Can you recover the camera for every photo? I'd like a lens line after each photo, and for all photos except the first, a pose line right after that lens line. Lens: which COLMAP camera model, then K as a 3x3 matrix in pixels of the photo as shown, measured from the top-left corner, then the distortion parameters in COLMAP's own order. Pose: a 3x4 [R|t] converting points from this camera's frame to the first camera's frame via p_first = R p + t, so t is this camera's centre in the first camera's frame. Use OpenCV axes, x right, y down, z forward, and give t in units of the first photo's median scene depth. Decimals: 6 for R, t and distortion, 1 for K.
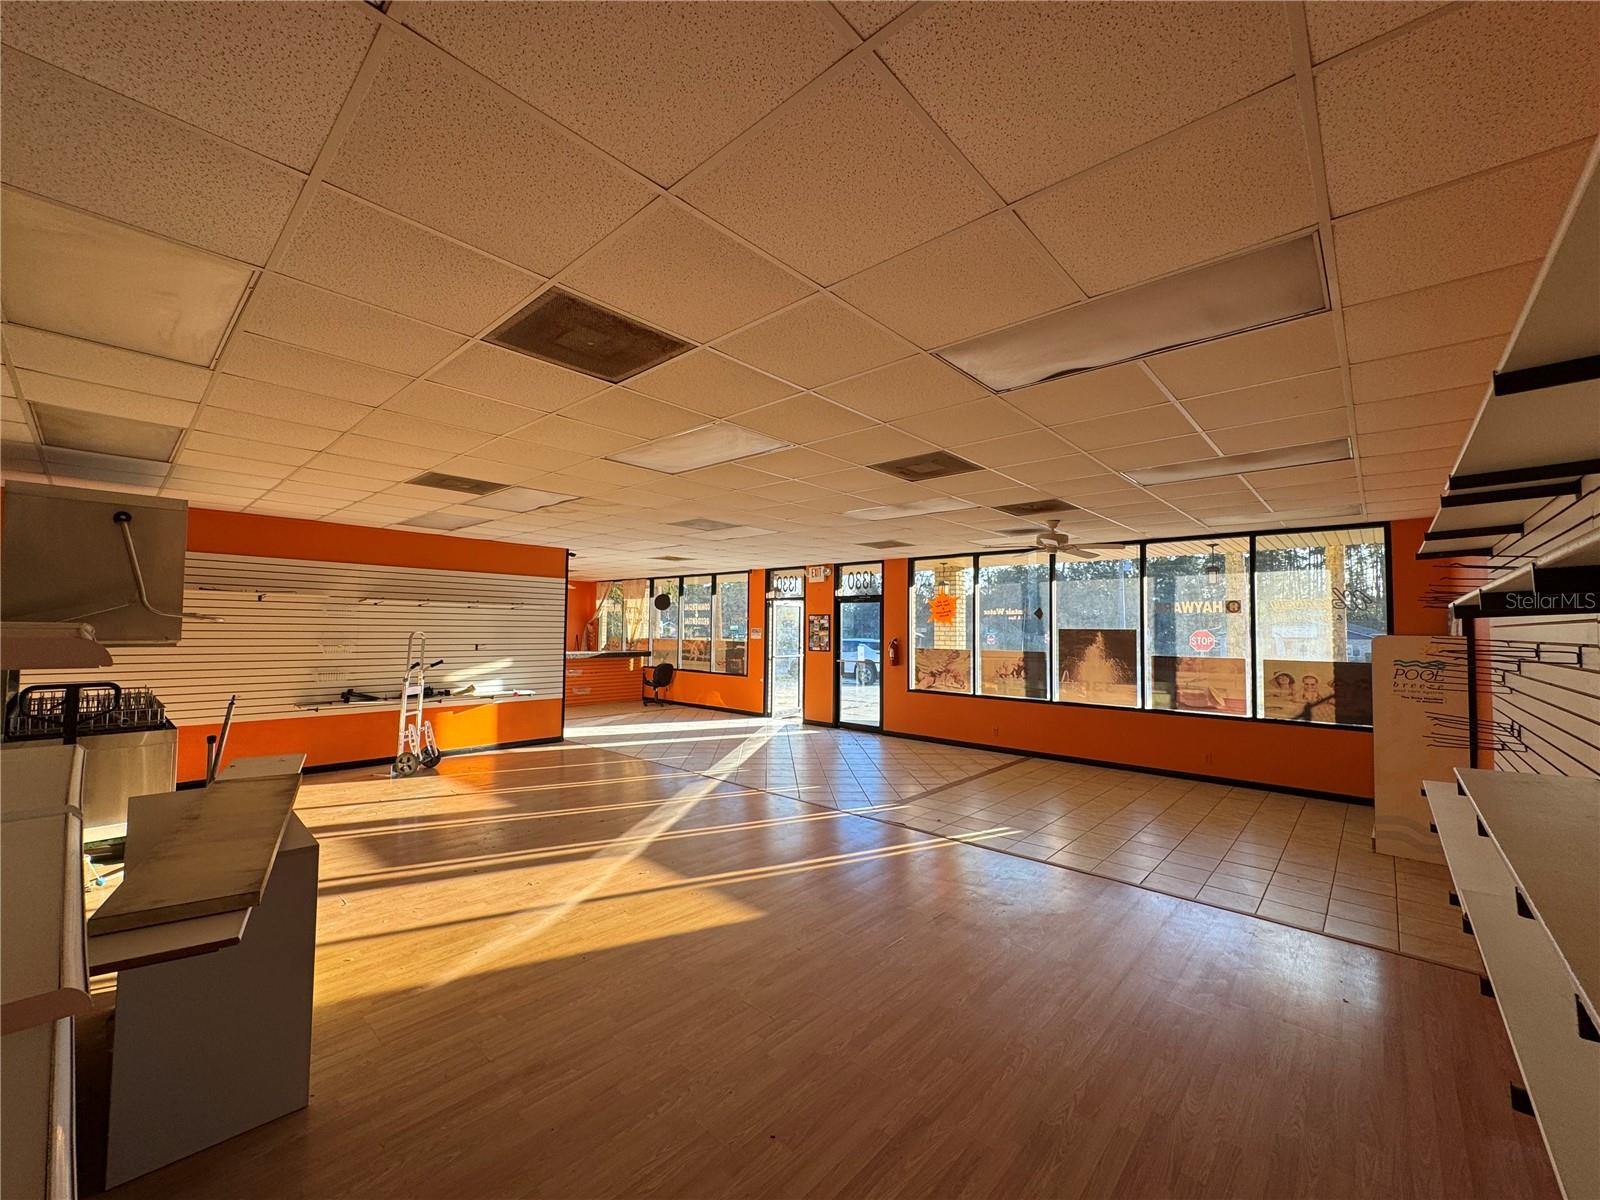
lens RADIAL K [[636.6, 0, 796.9], [0, 636.6, 599.2], [0, 0, 1]] dist [0.003660, -0.000922]
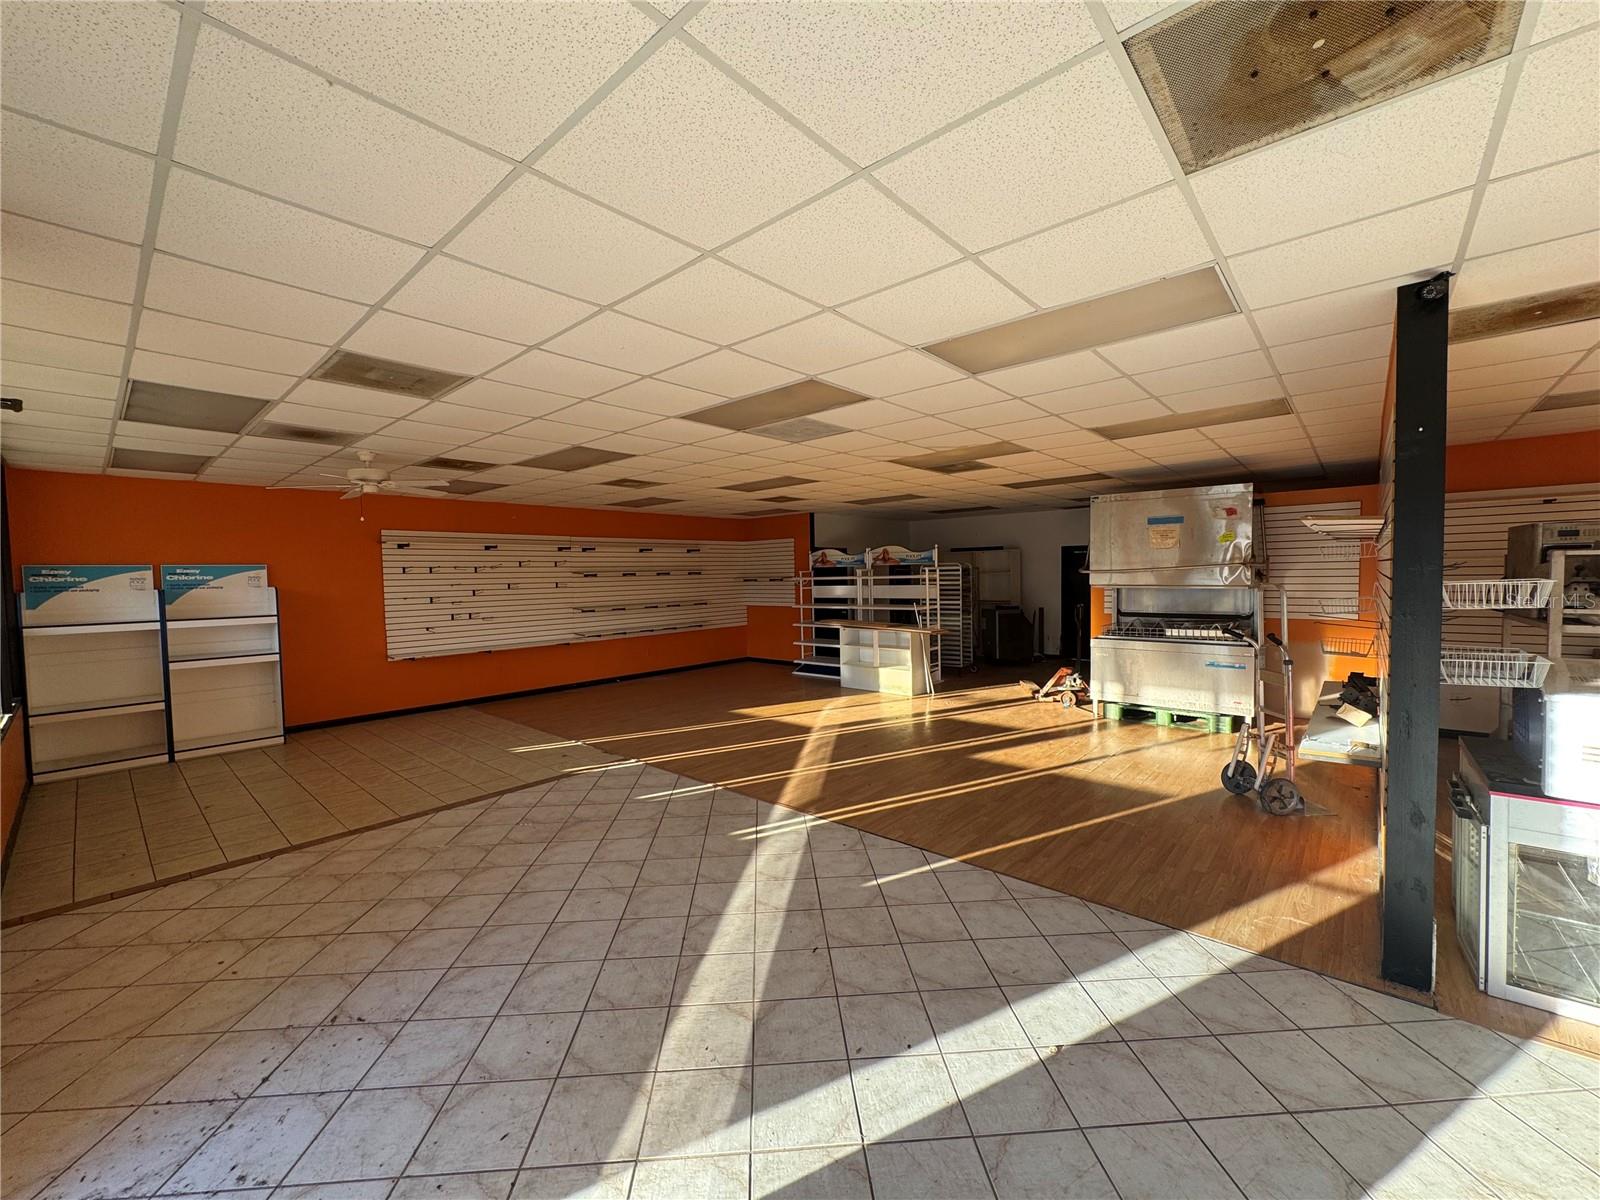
lens RADIAL K [[636.6, 0, 802.1], [0, 636.6, 598.9], [0, 0, 1]] dist [0.003660, -0.000922]
pose [[-0.999861, 0.006822, -0.015226, -0.124448], [0.006930, 0.999951, -0.007021, 0.064242], [0.015178, -0.007125, -0.999859, 1.549295]]
